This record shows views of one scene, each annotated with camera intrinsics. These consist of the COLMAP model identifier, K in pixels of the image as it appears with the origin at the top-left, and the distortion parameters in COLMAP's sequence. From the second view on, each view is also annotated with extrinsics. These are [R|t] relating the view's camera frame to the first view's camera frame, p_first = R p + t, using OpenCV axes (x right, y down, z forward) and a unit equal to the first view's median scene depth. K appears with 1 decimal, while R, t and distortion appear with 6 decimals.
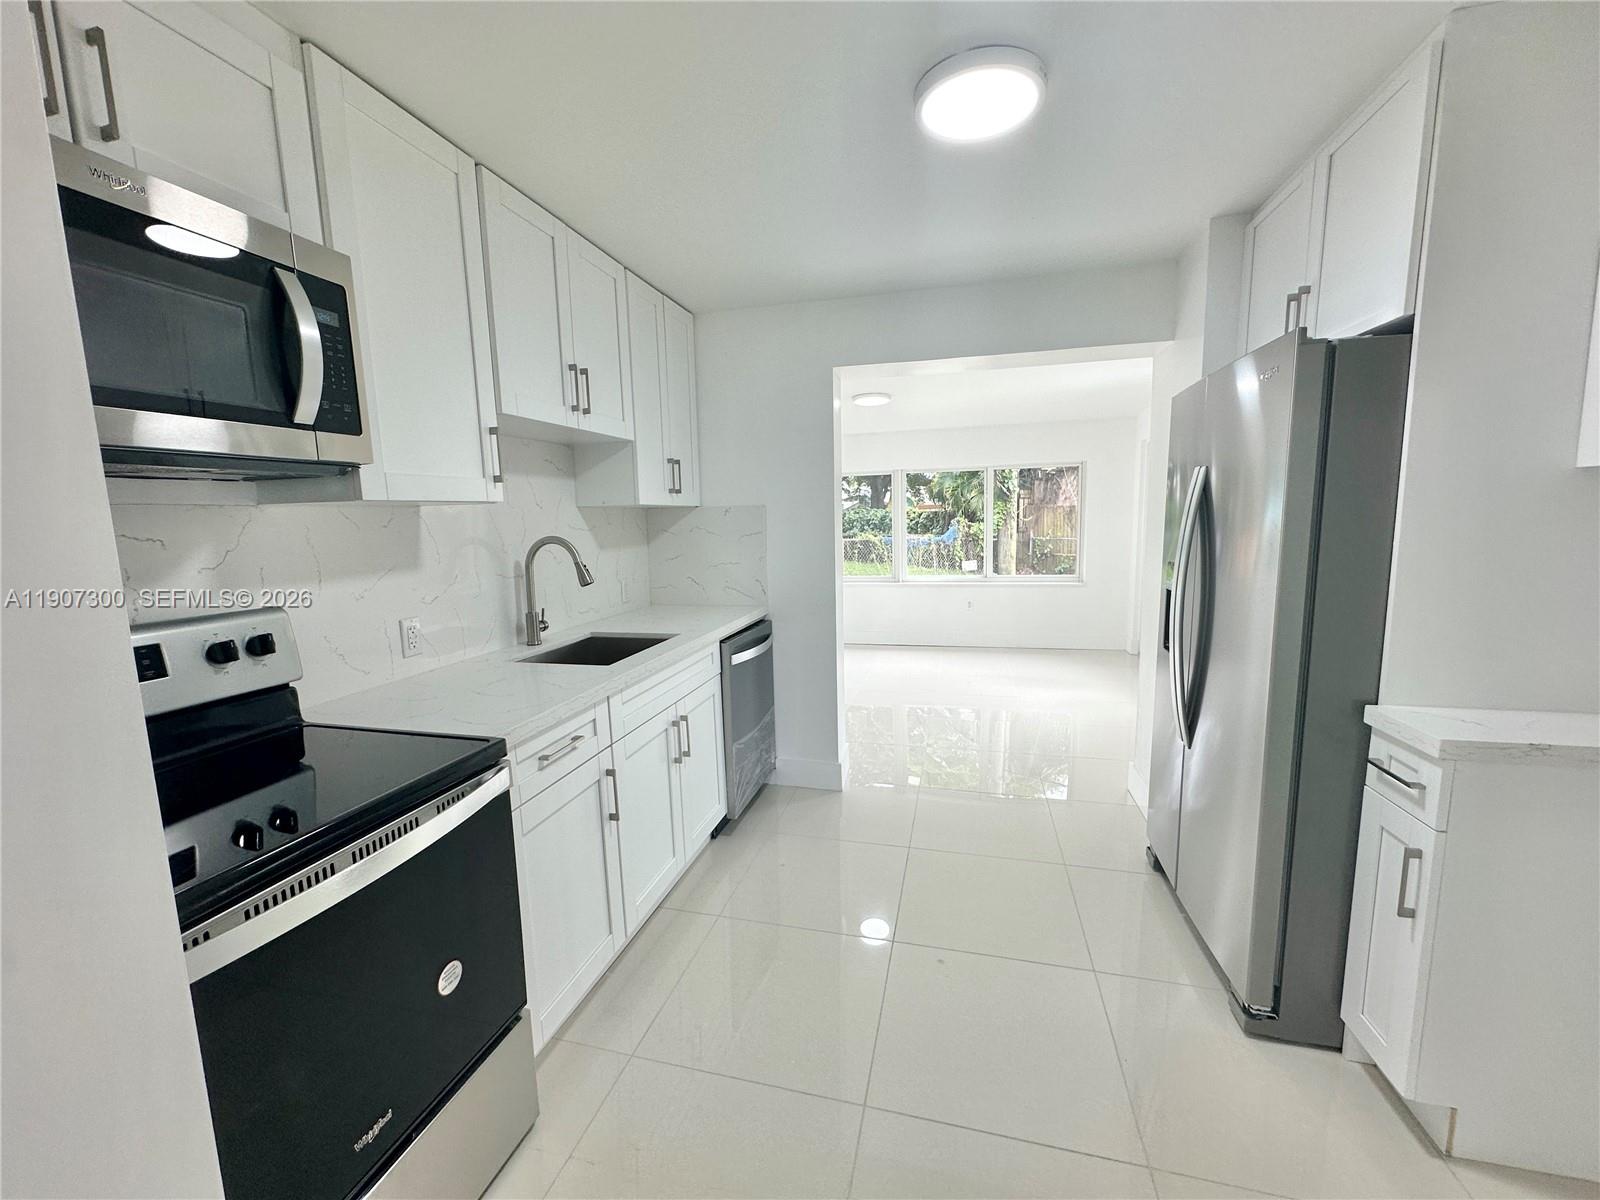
lens RADIAL K [[643.0, 0, 804.4], [0, 643.0, 607.4], [0, 0, 1]] dist [-0.006874, -0.000221]
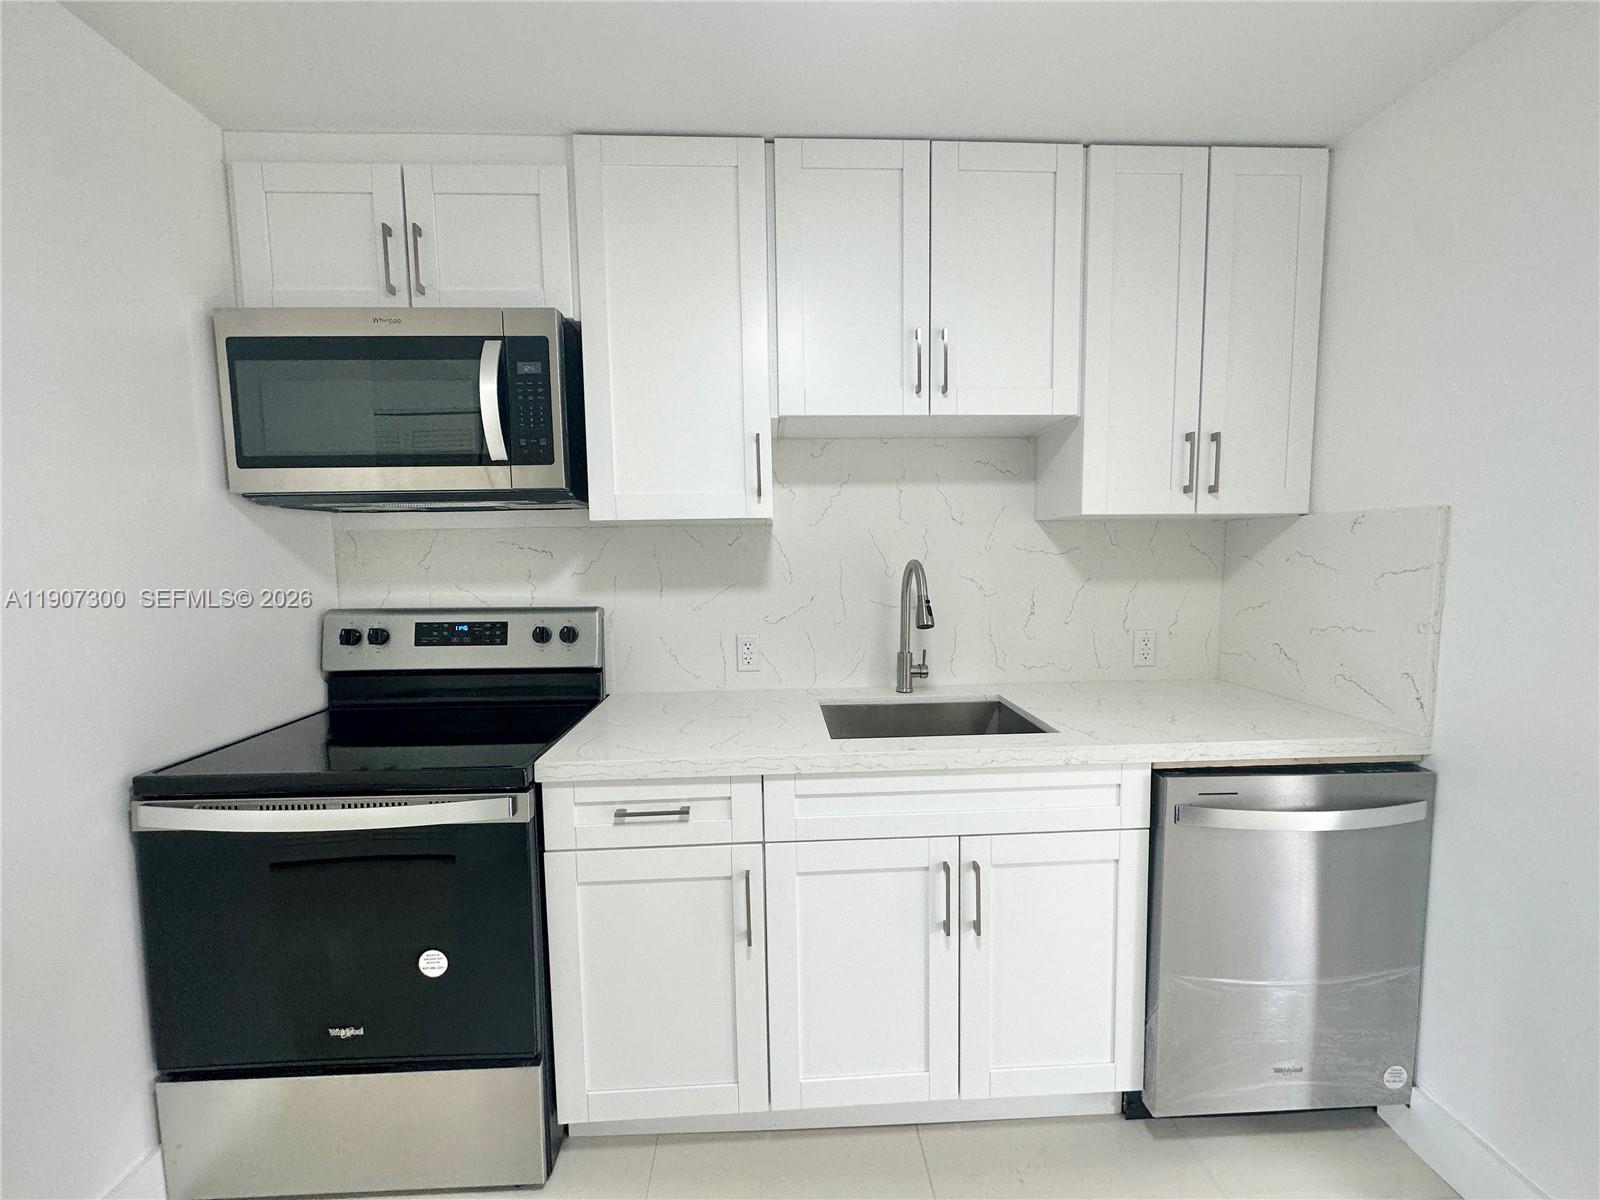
lens RADIAL K [[643.0, 0, 804.3], [0, 643.0, 601.3], [0, 0, 1]] dist [-0.006874, -0.000221]
pose [[0.286855, 0.093633, -0.953387, 0.295859], [-0.129680, 0.989847, 0.058196, -0.083025], [0.949156, 0.106942, 0.296085, 0.608204]]
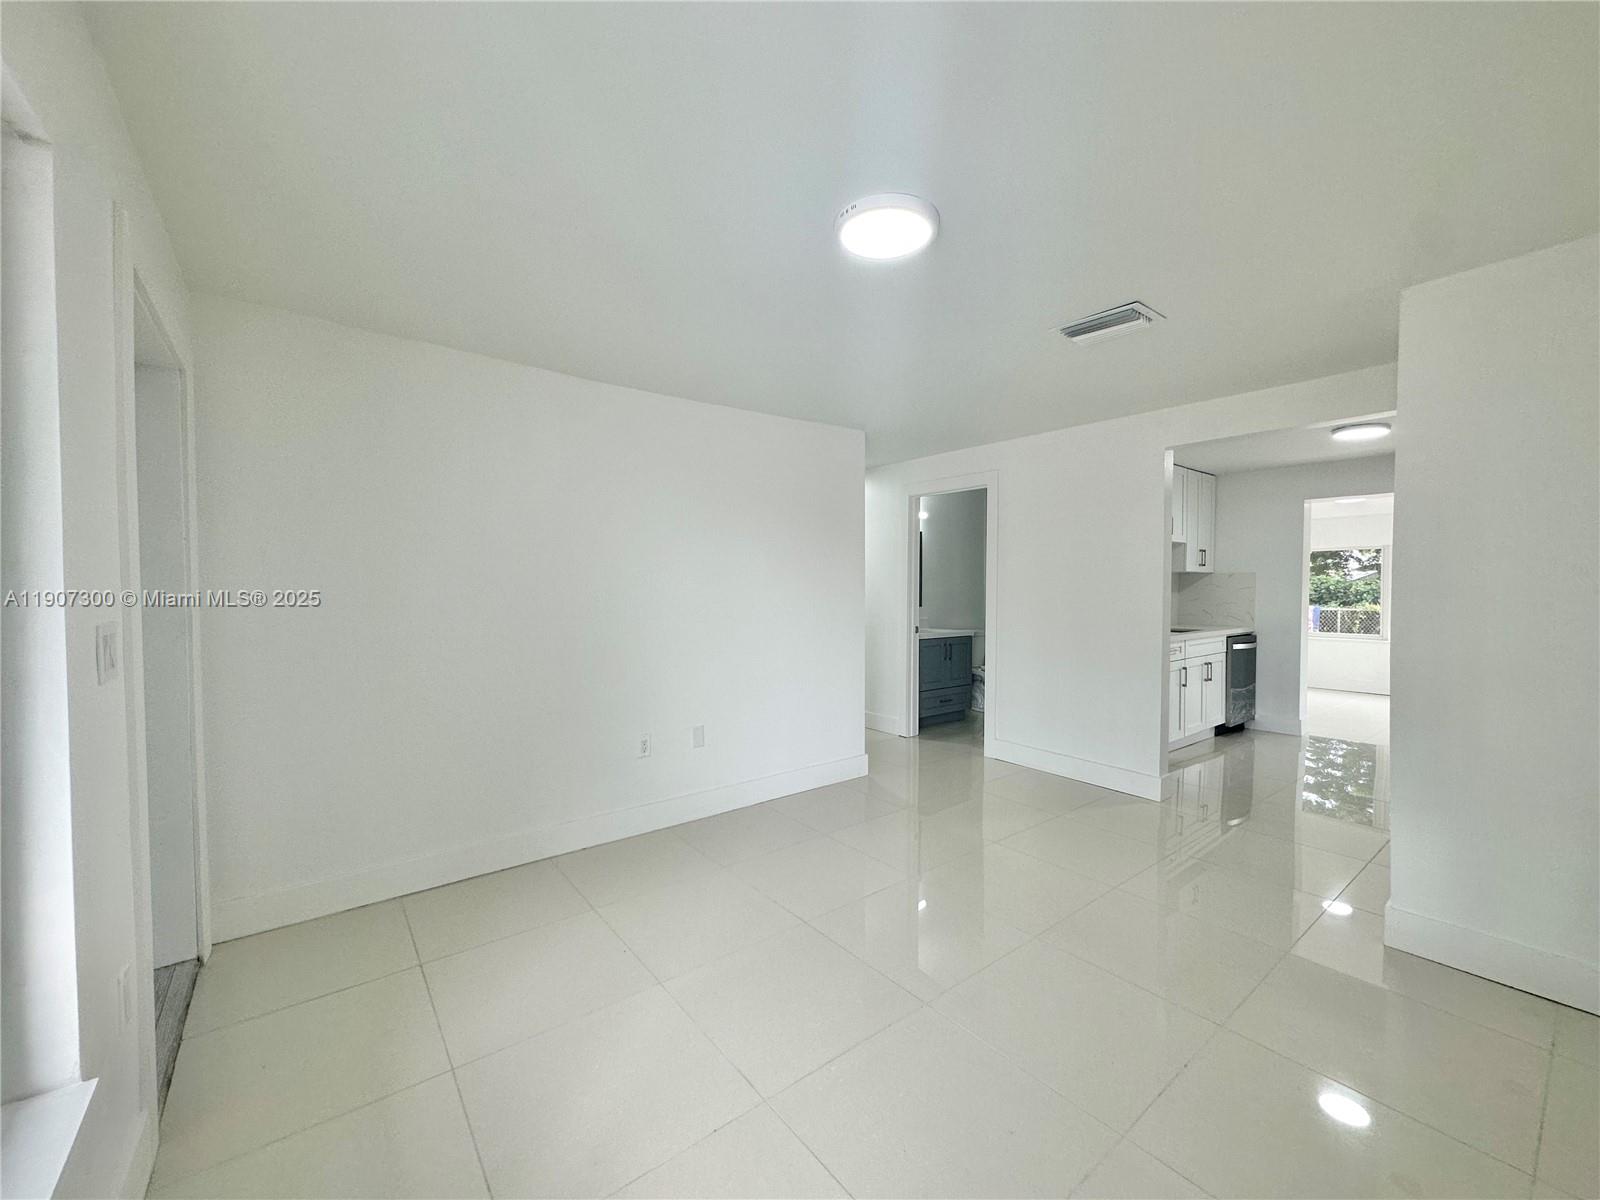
lens RADIAL K [[643.0, 0, 800.8], [0, 643.0, 605.7], [0, 0, 1]] dist [-0.006874, -0.000221]
pose [[0.788476, 0.038918, -0.613833, 0.055941], [-0.104562, 0.991951, -0.071420, 0.270308], [0.606113, 0.120496, 0.786198, -1.626176]]
